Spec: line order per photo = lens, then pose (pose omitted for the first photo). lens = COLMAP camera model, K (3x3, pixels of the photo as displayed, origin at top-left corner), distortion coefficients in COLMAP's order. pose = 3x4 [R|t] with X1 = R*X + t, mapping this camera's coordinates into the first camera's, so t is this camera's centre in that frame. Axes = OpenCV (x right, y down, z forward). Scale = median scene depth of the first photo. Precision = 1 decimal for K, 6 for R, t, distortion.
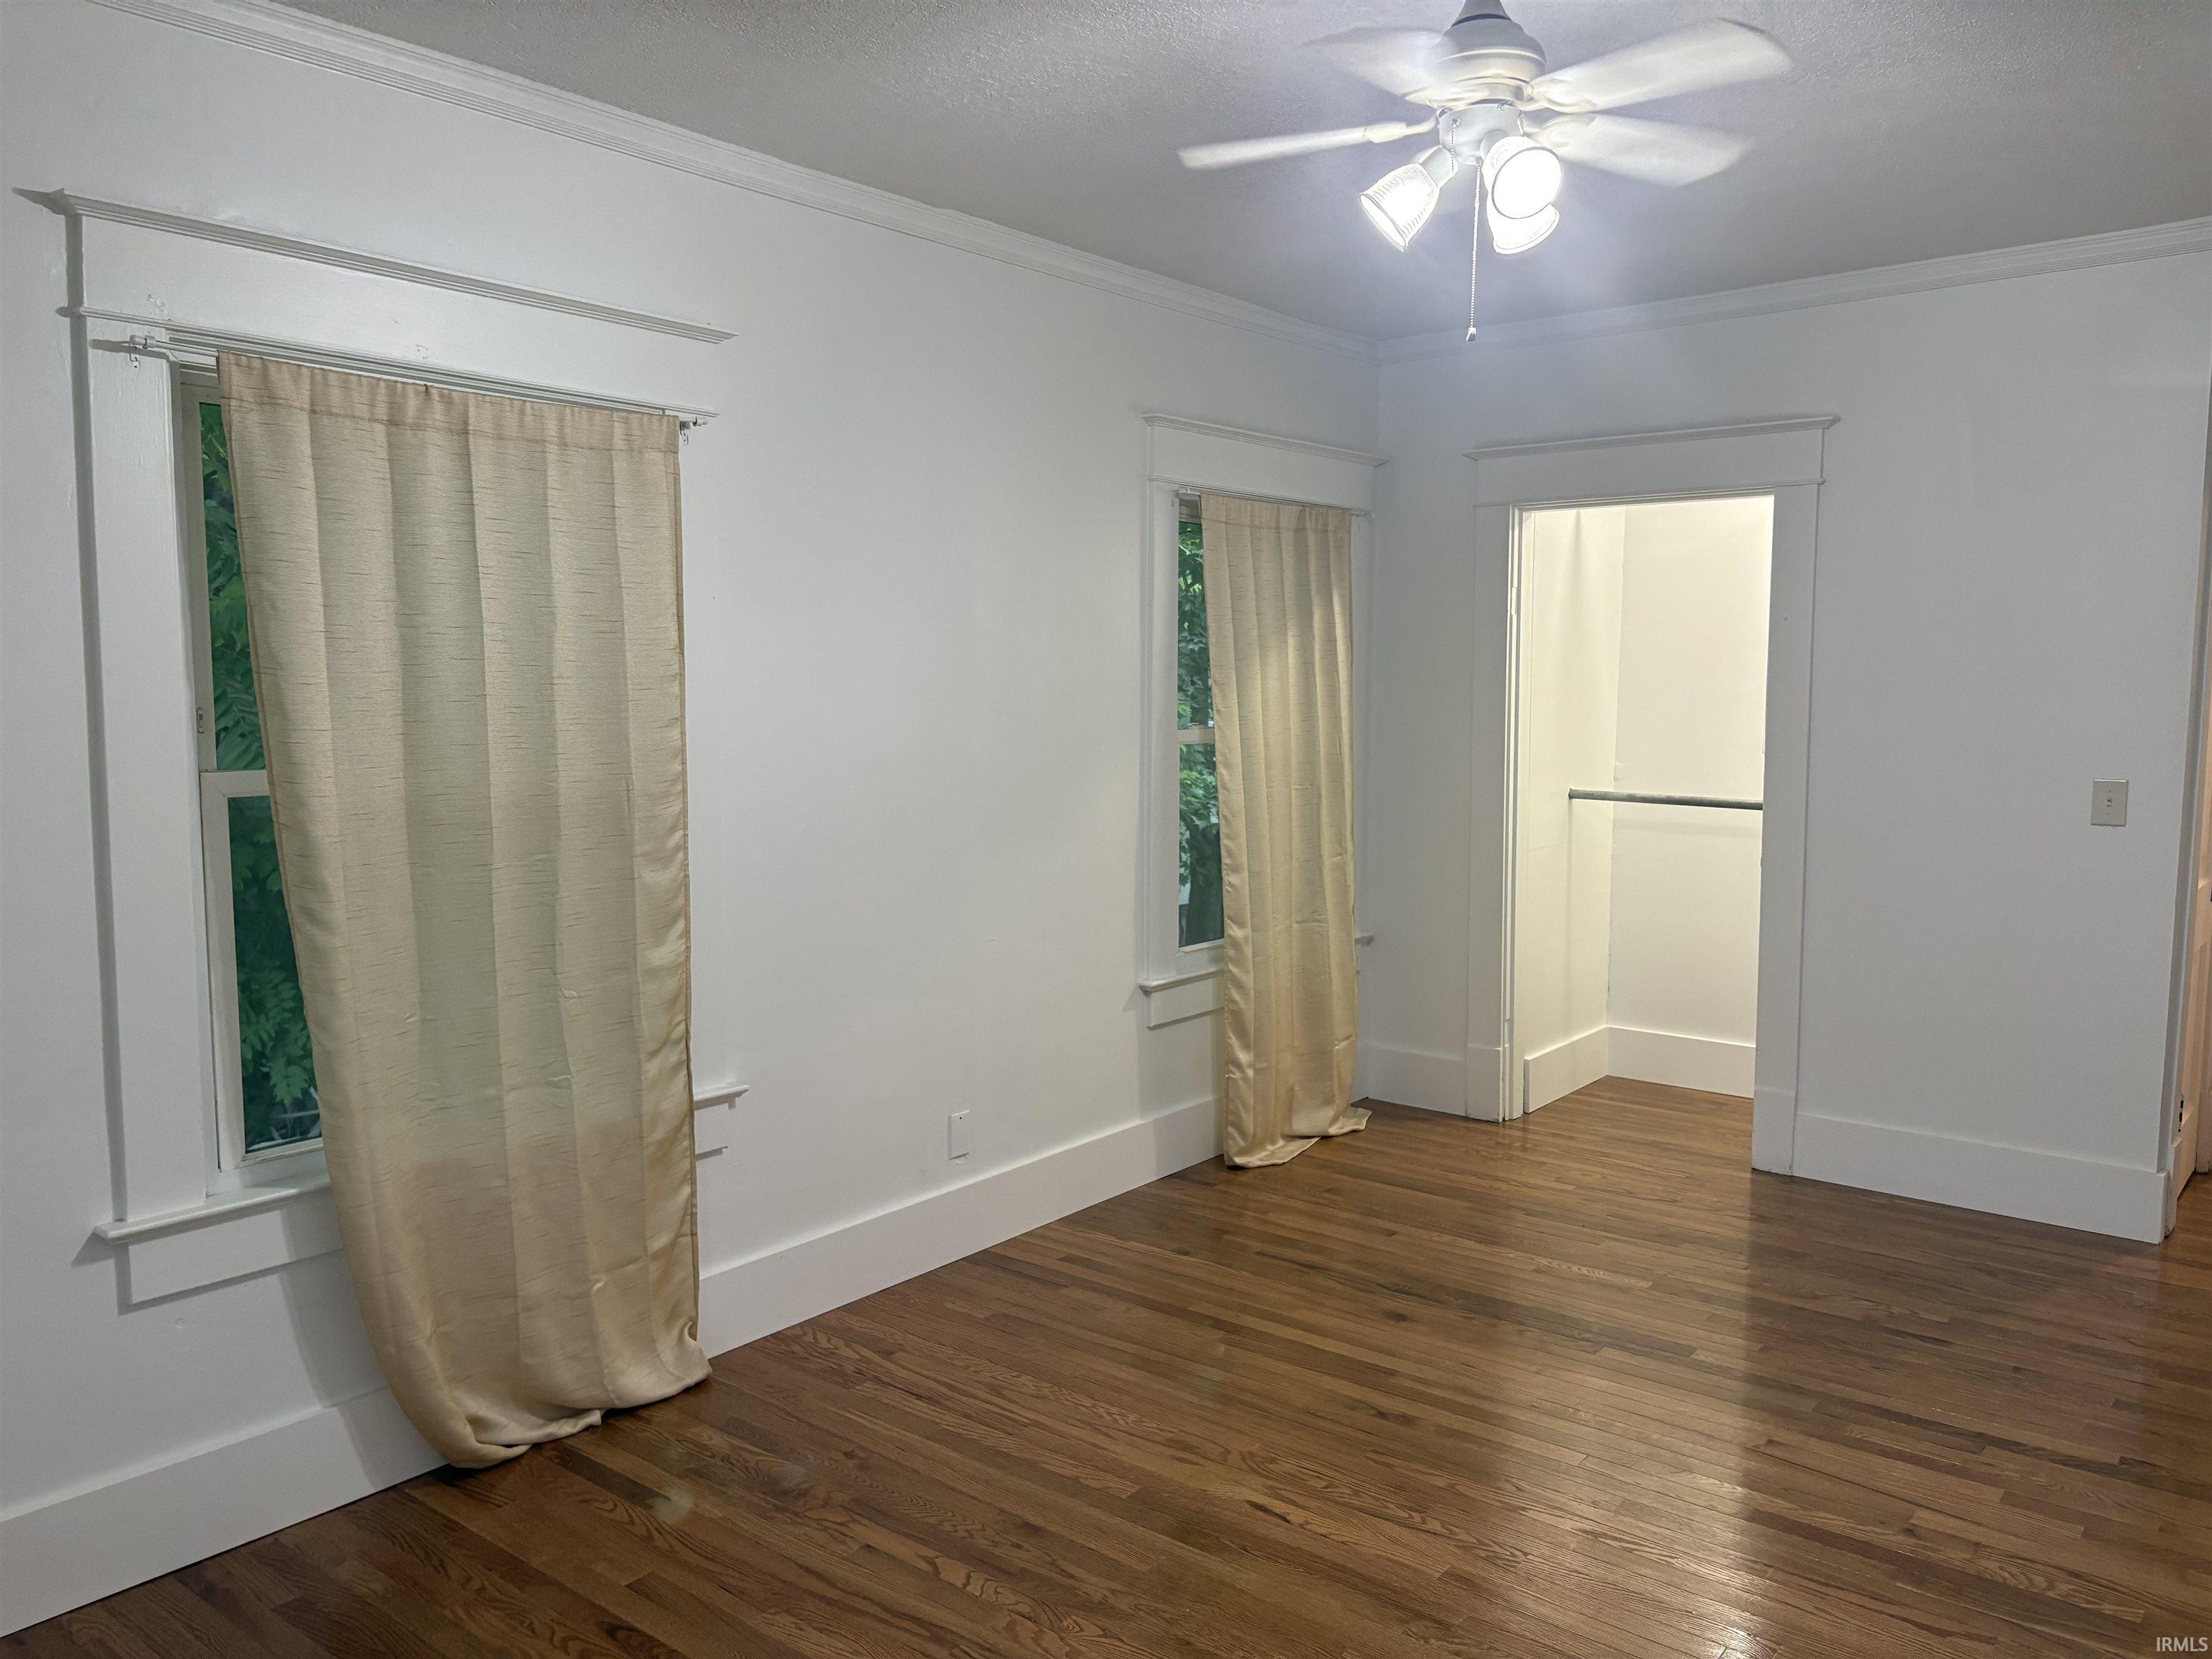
lens RADIAL K [[1681.6, 0, 1112.5], [0, 1681.6, 834.5], [0, 0, 1]] dist [0.048962, -0.029552]
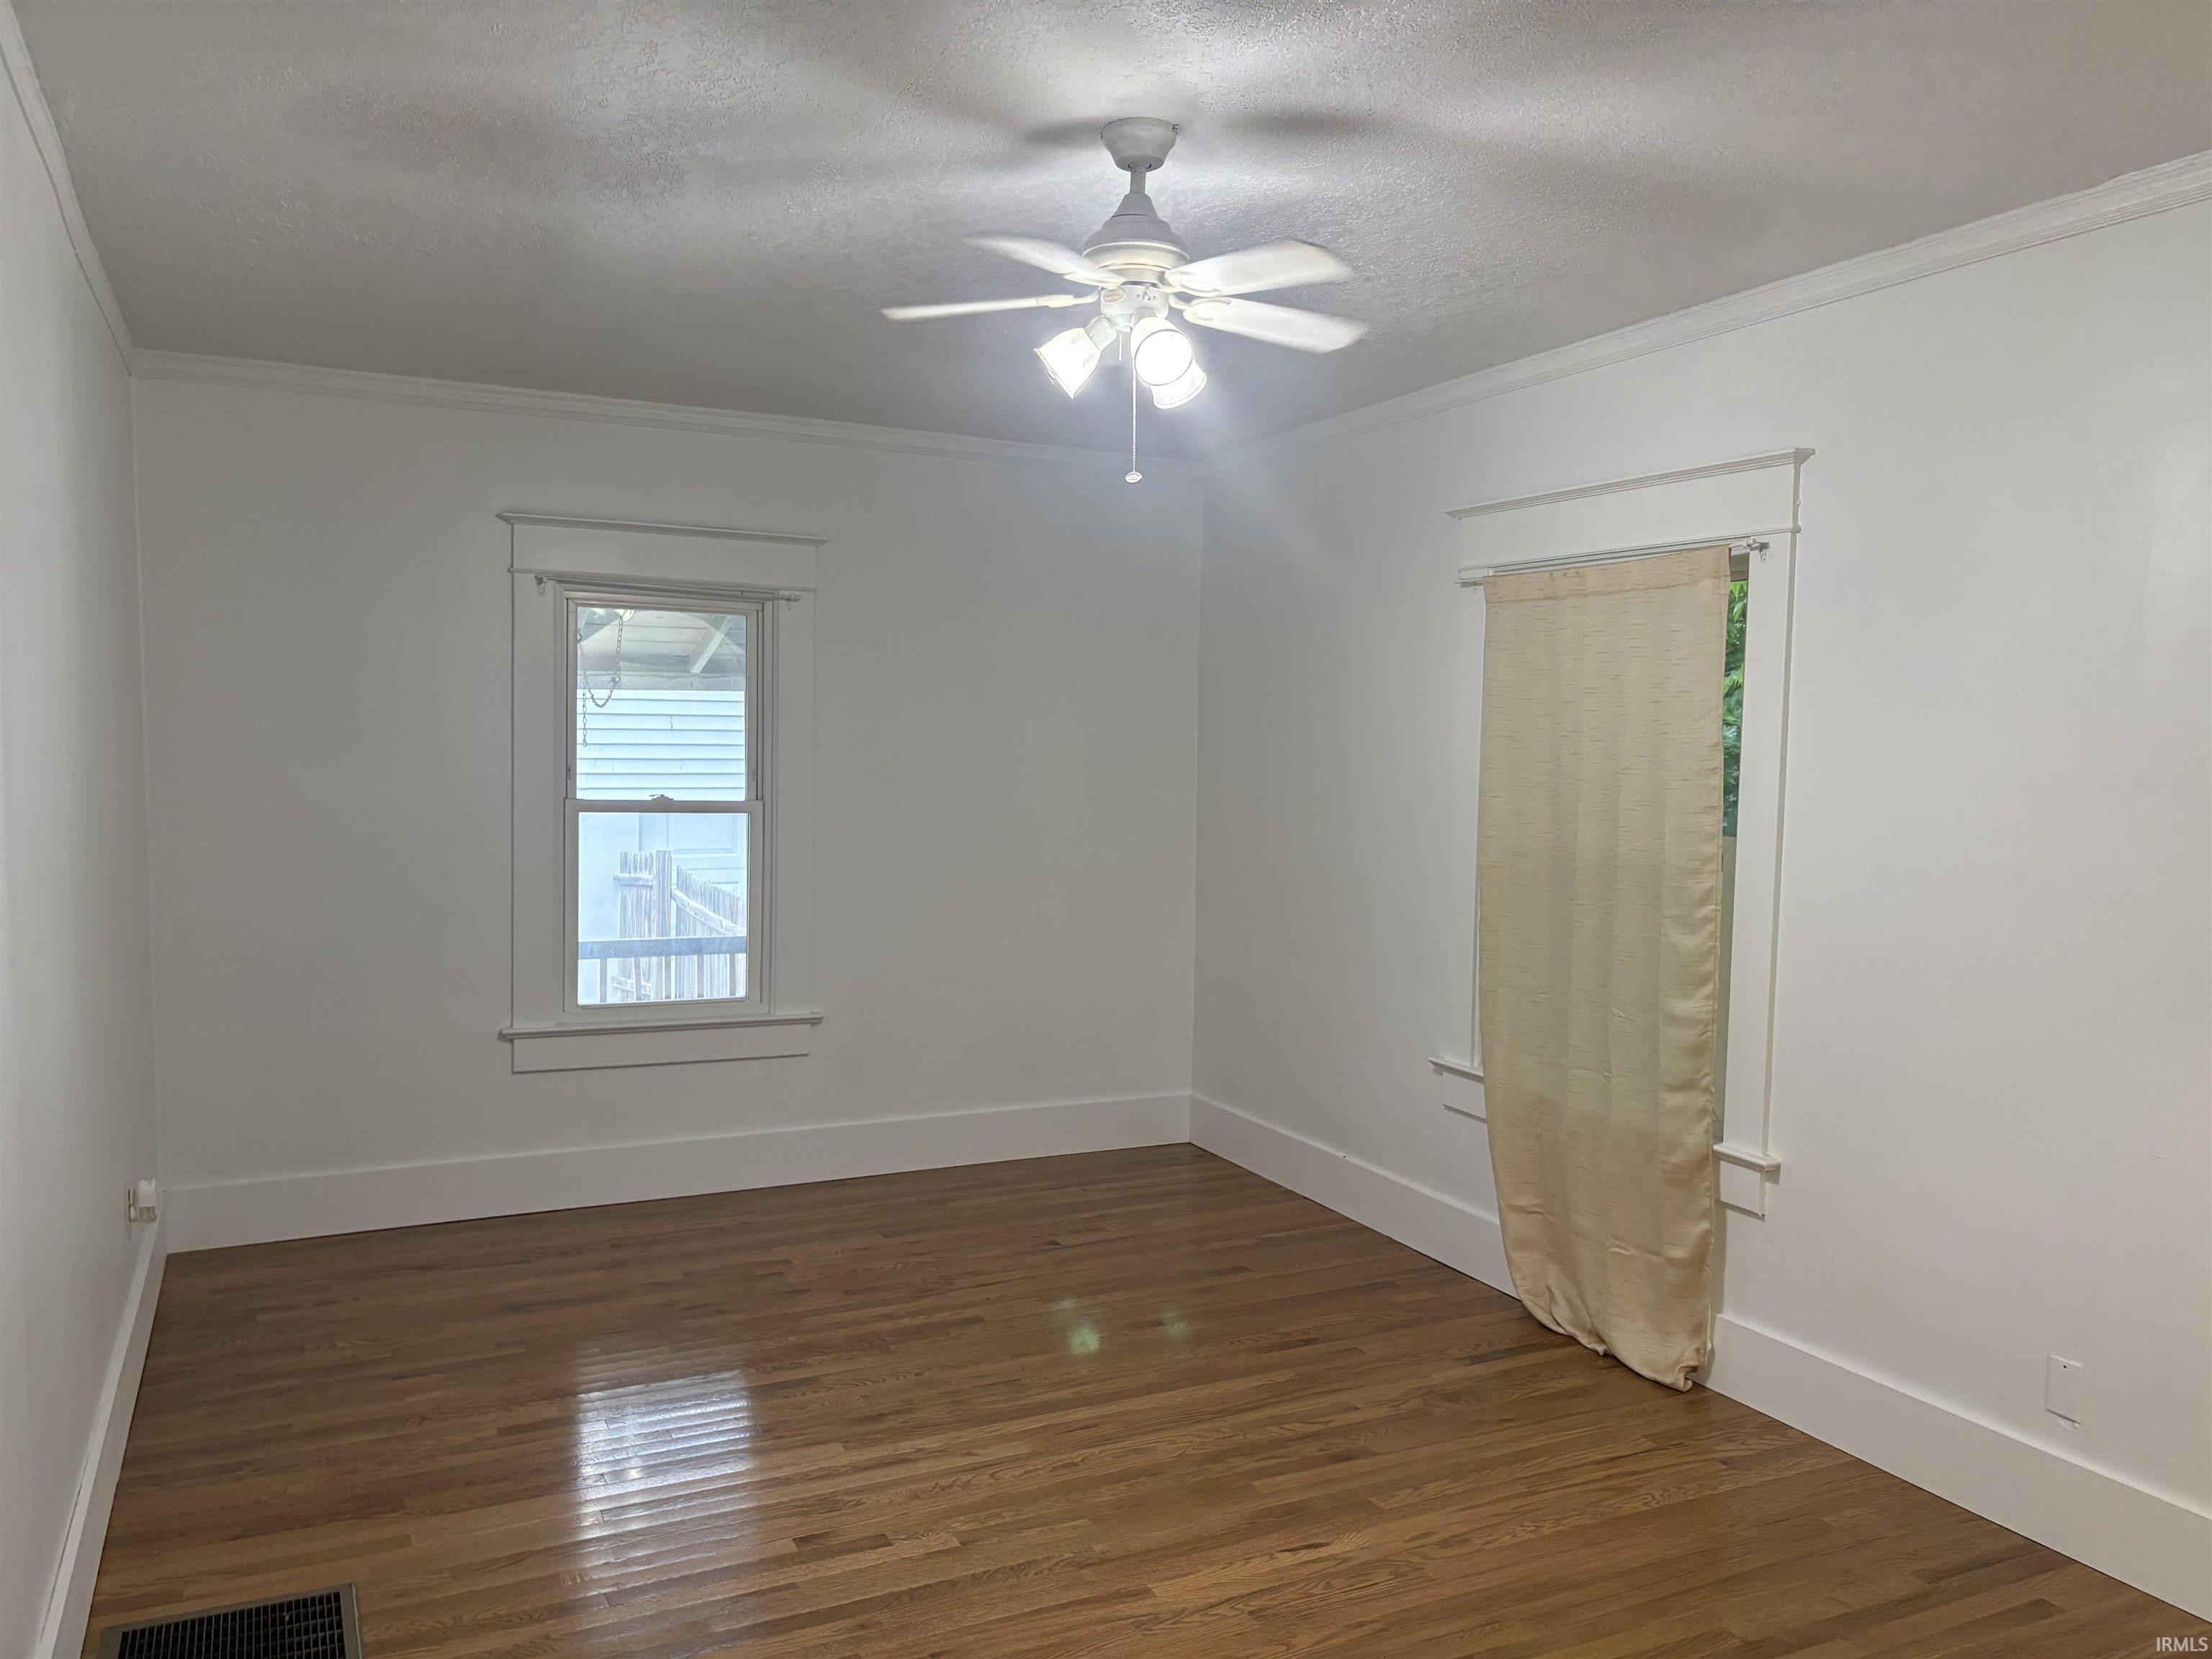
lens RADIAL K [[1681.6, 0, 1110.6], [0, 1681.6, 826.6], [0, 0, 1]] dist [0.048962, -0.029552]
pose [[-0.429474, 0.043406, -0.902035, 0.970827], [-0.100240, 0.990381, 0.095383, -0.126480], [0.897499, 0.131384, -0.420992, 1.138164]]
